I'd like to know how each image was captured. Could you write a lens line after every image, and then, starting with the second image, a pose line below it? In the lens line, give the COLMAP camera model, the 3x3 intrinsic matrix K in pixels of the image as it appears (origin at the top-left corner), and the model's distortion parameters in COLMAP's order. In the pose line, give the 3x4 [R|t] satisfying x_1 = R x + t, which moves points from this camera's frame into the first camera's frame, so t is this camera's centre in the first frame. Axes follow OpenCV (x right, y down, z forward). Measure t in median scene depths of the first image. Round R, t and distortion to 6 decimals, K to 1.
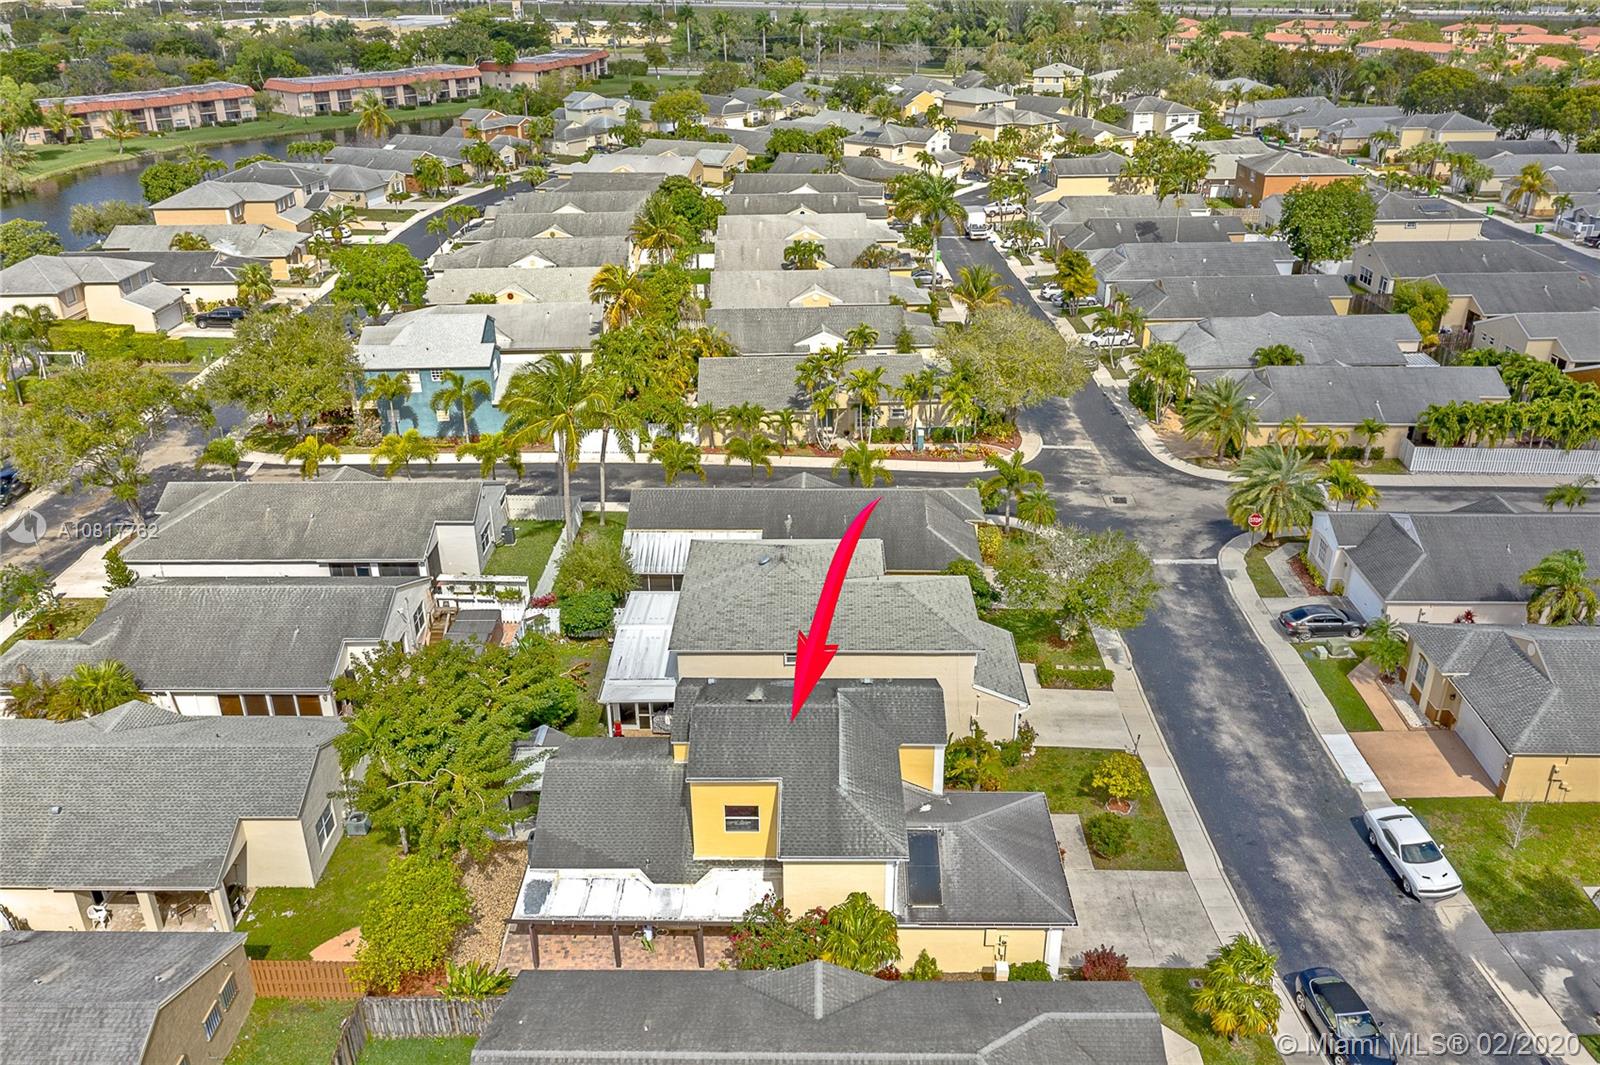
lens RADIAL K [[1254.1, 0, 800.0], [0, 1254.1, 532.5], [0, 0, 1]] dist [0.007604, 0.009366]
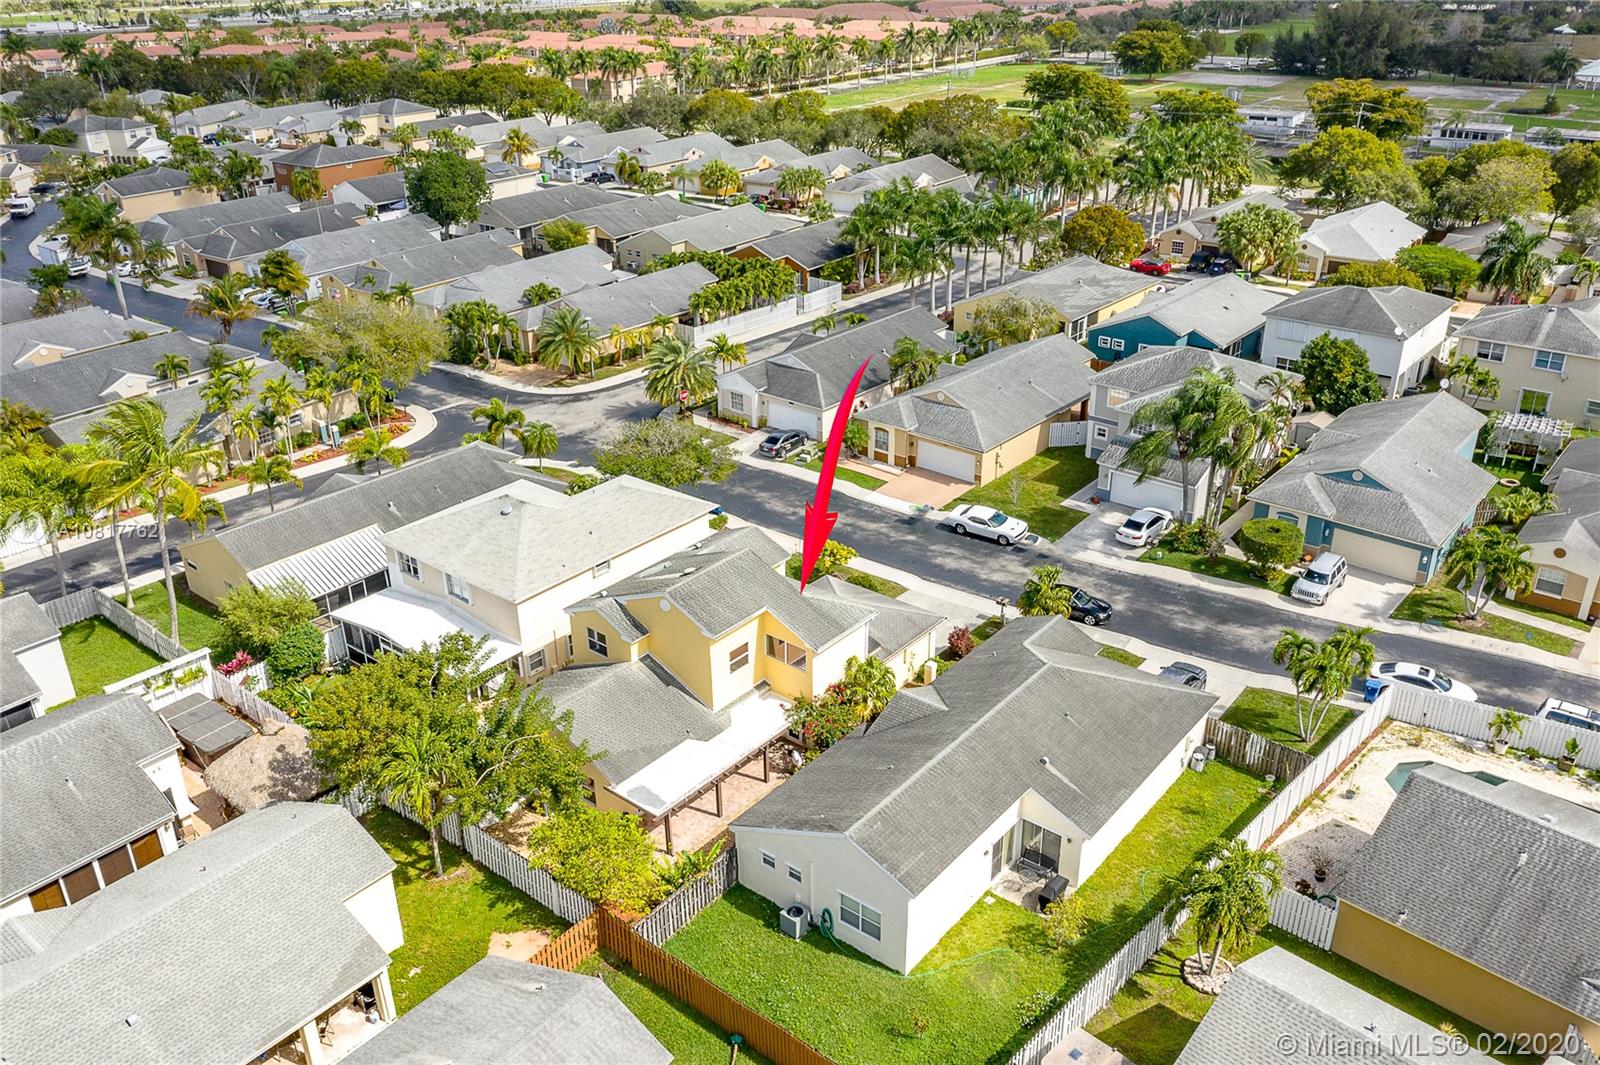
lens RADIAL K [[1254.1, 0, 800.0], [0, 1254.1, 532.5], [0, 0, 1]] dist [0.007604, 0.009366]
pose [[0.630728, -0.340589, 0.697267, -0.465071], [0.347105, 0.927461, 0.139049, -0.015814], [-0.694046, 0.154322, 0.703196, 0.064318]]
